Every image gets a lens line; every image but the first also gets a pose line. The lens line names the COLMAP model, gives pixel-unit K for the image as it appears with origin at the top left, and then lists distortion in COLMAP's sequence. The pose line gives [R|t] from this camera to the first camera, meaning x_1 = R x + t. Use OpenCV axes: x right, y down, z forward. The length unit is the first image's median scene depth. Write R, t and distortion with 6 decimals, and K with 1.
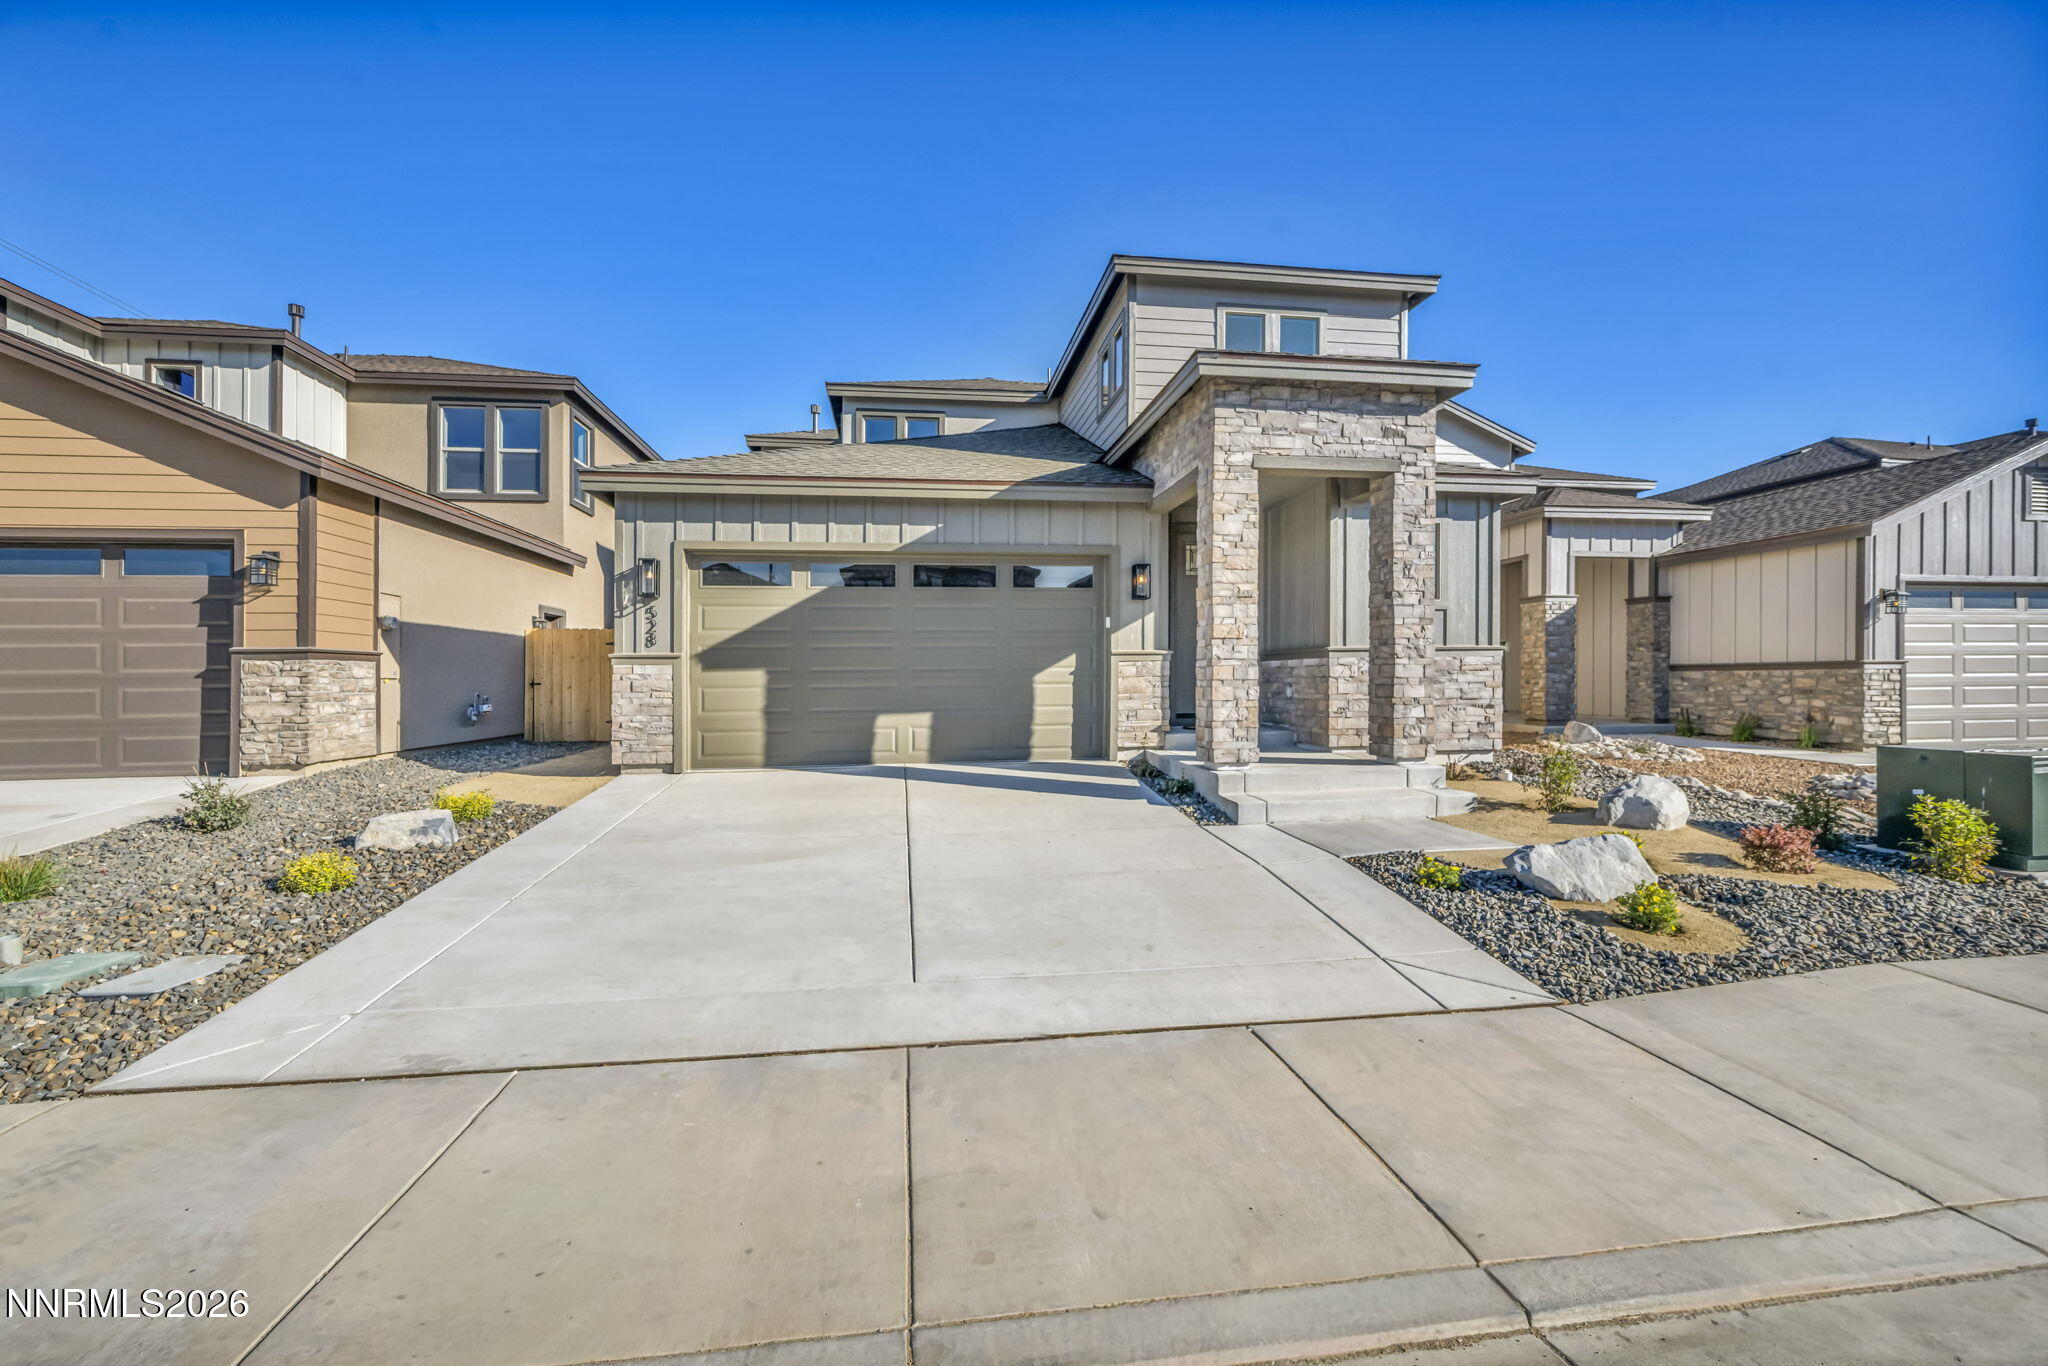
lens RADIAL K [[835.8, 0, 1033.1], [0, 835.8, 693.1], [0, 0, 1]] dist [0.000313, 0.000259]
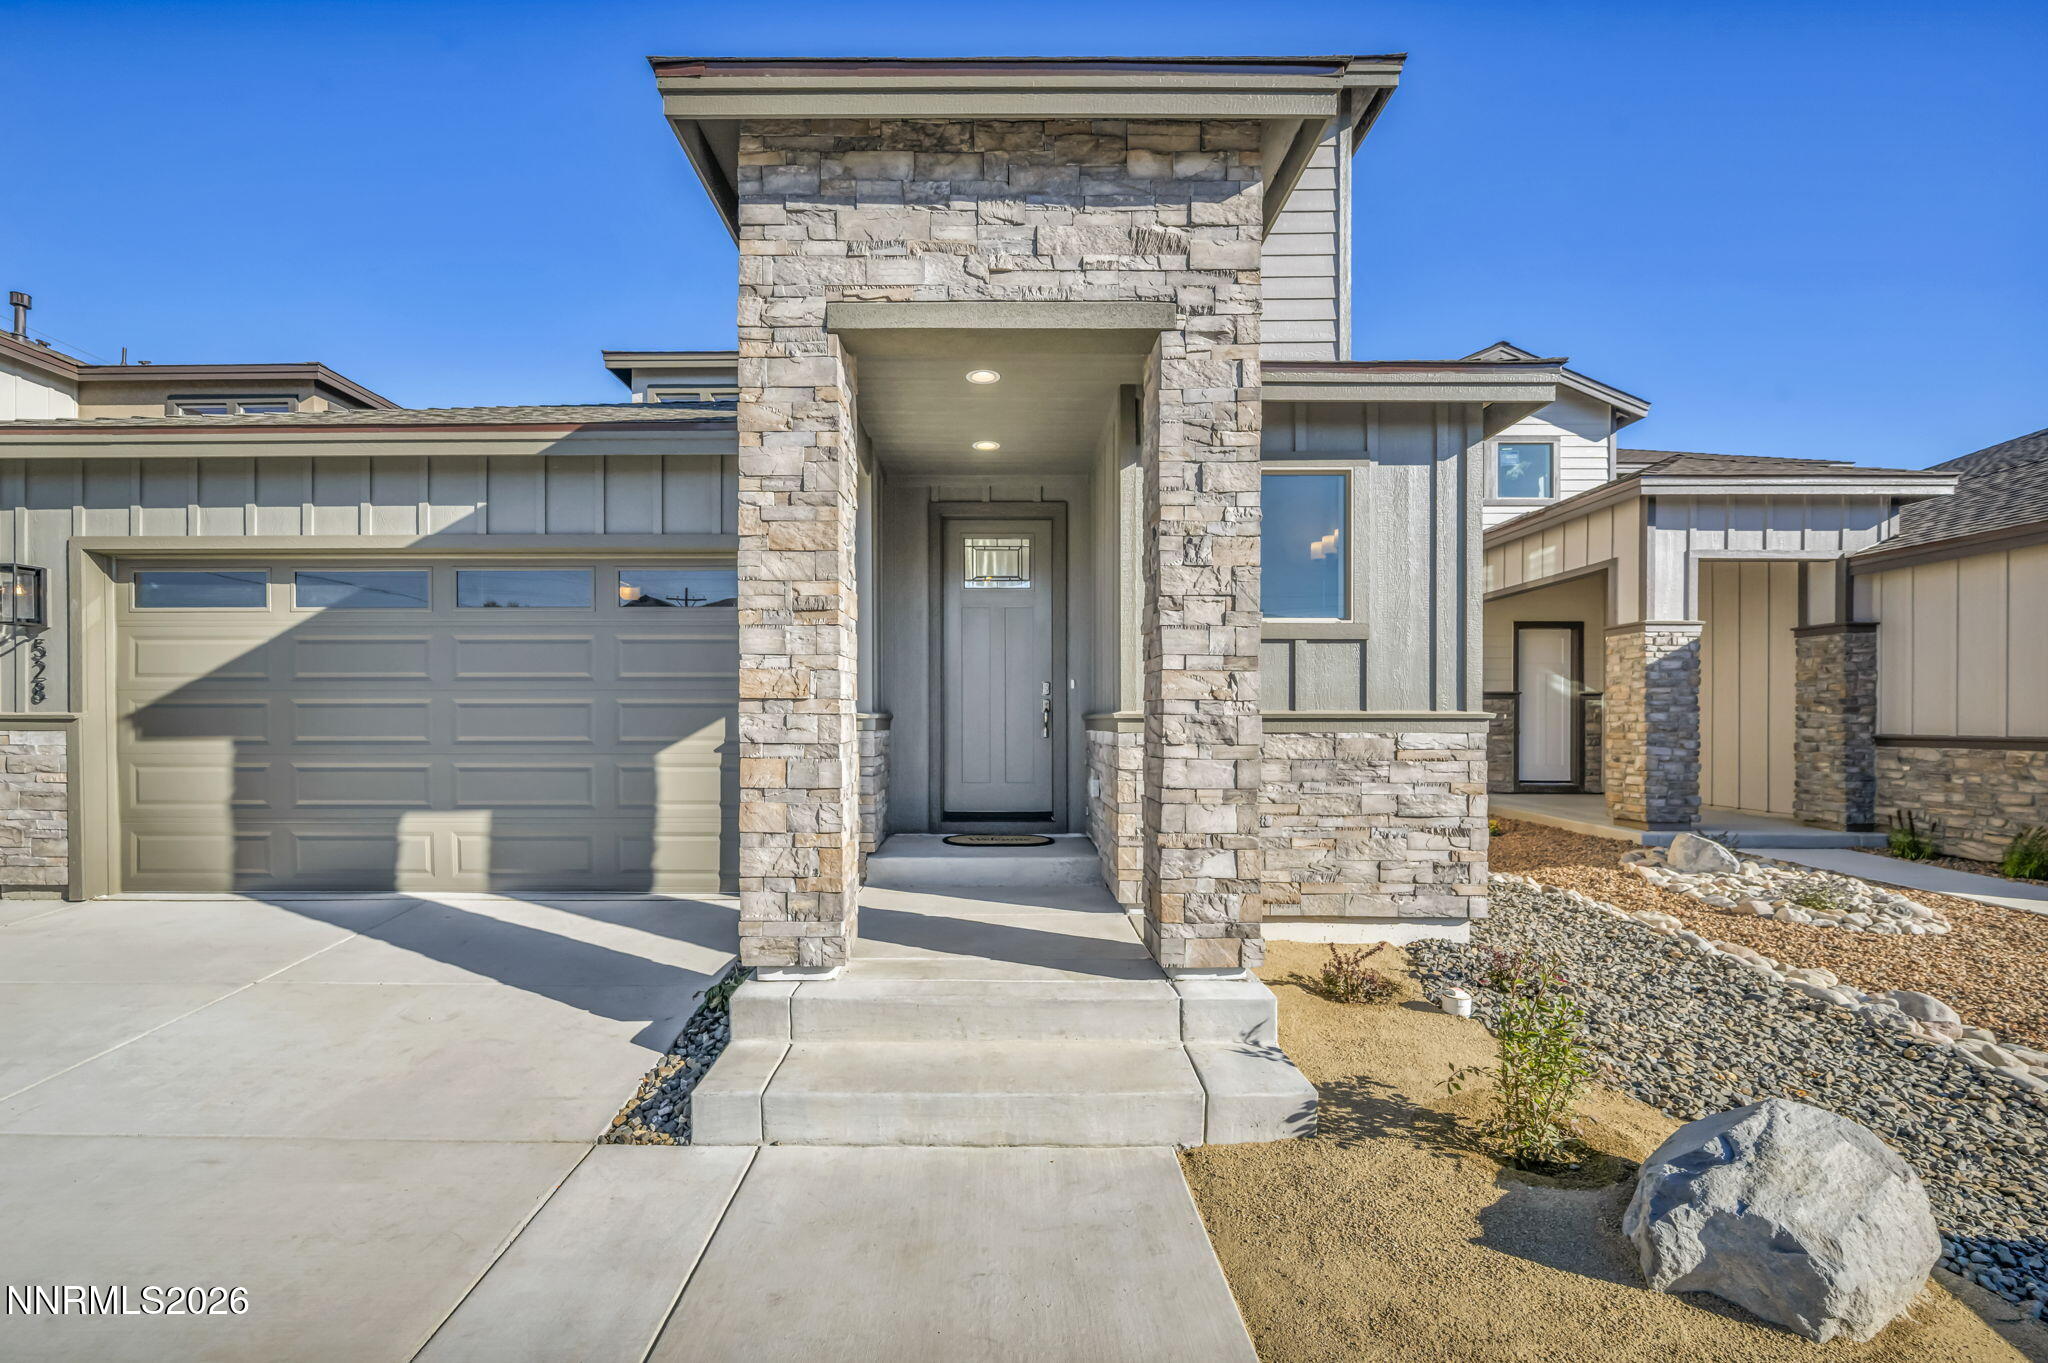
lens RADIAL K [[816.9, 0, 1018.2], [0, 816.9, 720.0], [0, 0, 1]] dist [0.000524, -0.000273]
pose [[0.987136, 0.011288, -0.159487, 0.365046], [-0.013942, 0.999782, -0.015529, -0.040690], [0.159277, 0.017553, 0.987078, 0.476087]]
